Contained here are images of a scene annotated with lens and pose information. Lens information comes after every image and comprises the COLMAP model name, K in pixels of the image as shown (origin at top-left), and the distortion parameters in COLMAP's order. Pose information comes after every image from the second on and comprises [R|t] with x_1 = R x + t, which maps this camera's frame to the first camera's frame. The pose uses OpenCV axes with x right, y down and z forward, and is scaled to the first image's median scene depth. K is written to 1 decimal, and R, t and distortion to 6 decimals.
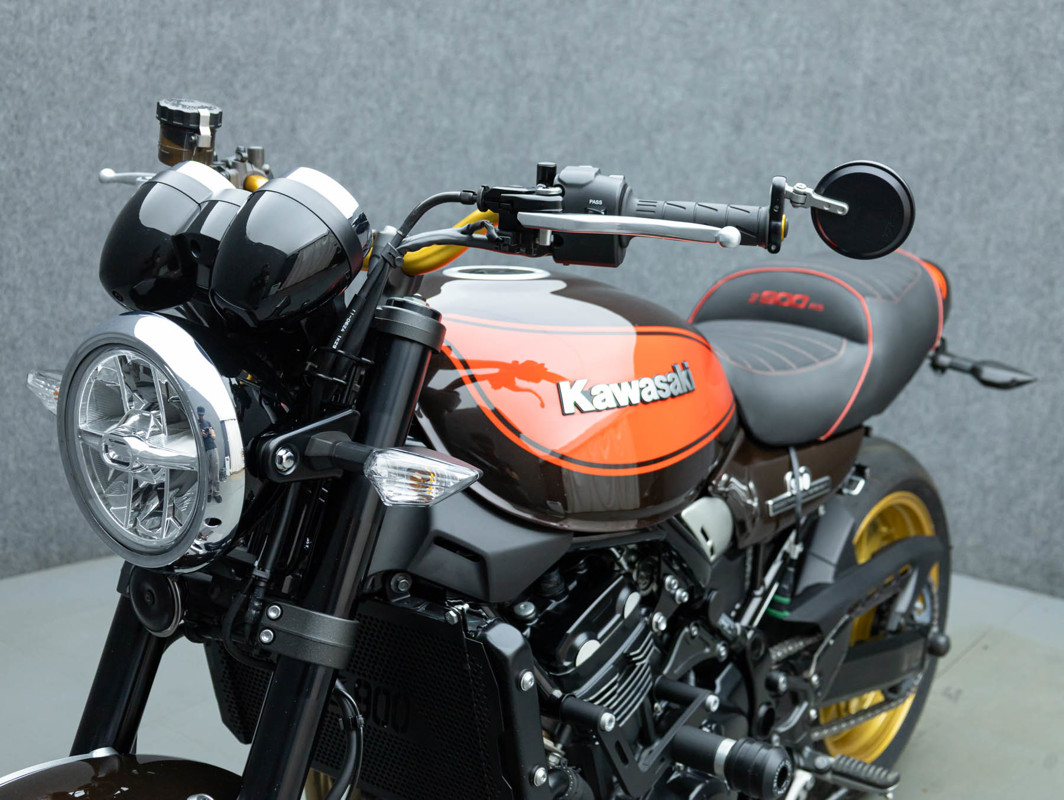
lens RADIAL K [[1306.9, 0, 532.0], [0, 1306.9, 400.0], [0, 0, 1]] dist [-0.001470, 0.022646]
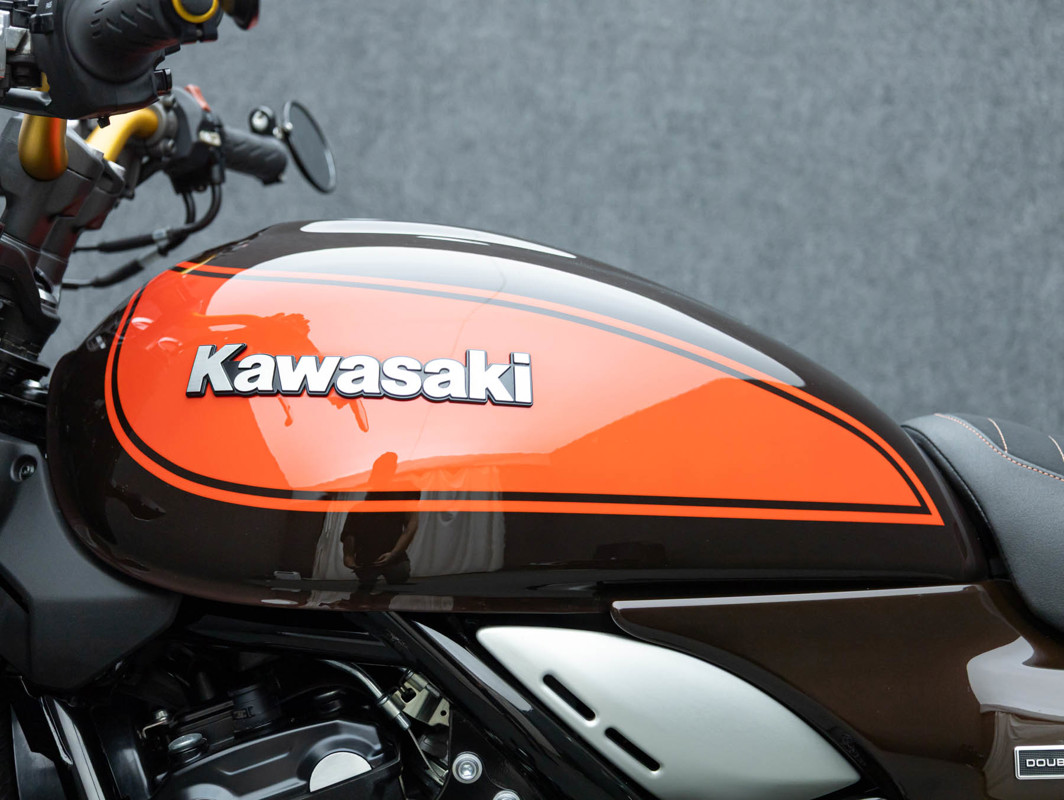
lens RADIAL K [[2120.1, 0, 532.0], [0, 2120.1, 400.0], [0, 0, 1]] dist [0.078542, -0.143835]
pose [[0.656586, -0.010012, -0.754185, 0.351355], [-0.160739, 0.975084, -0.152883, 0.055899], [0.736924, 0.221608, 0.638617, 0.174500]]
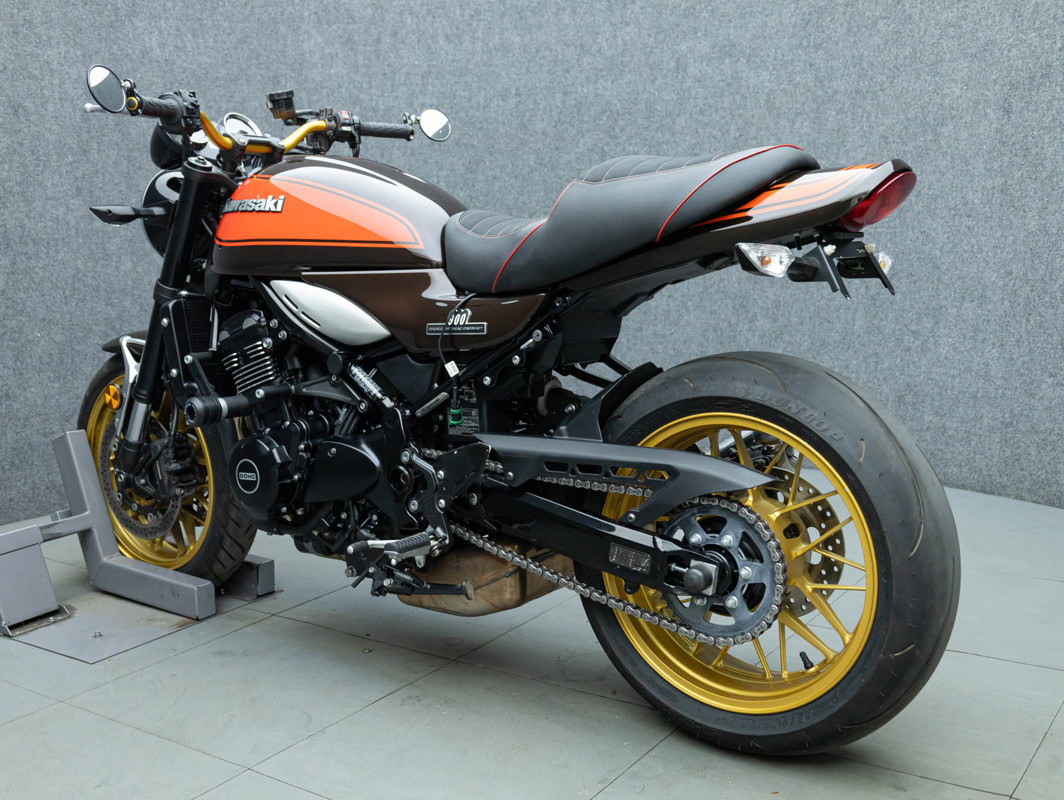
lens RADIAL K [[1146.6, 0, 537.1], [0, 1146.6, 403.7], [0, 0, 1]] dist [0.015835, 0.014793]
pose [[0.724049, 0.033760, -0.688922, 0.576698], [-0.089886, 0.994902, -0.045715, 0.119173], [0.683867, 0.095024, 0.723392, 0.069595]]
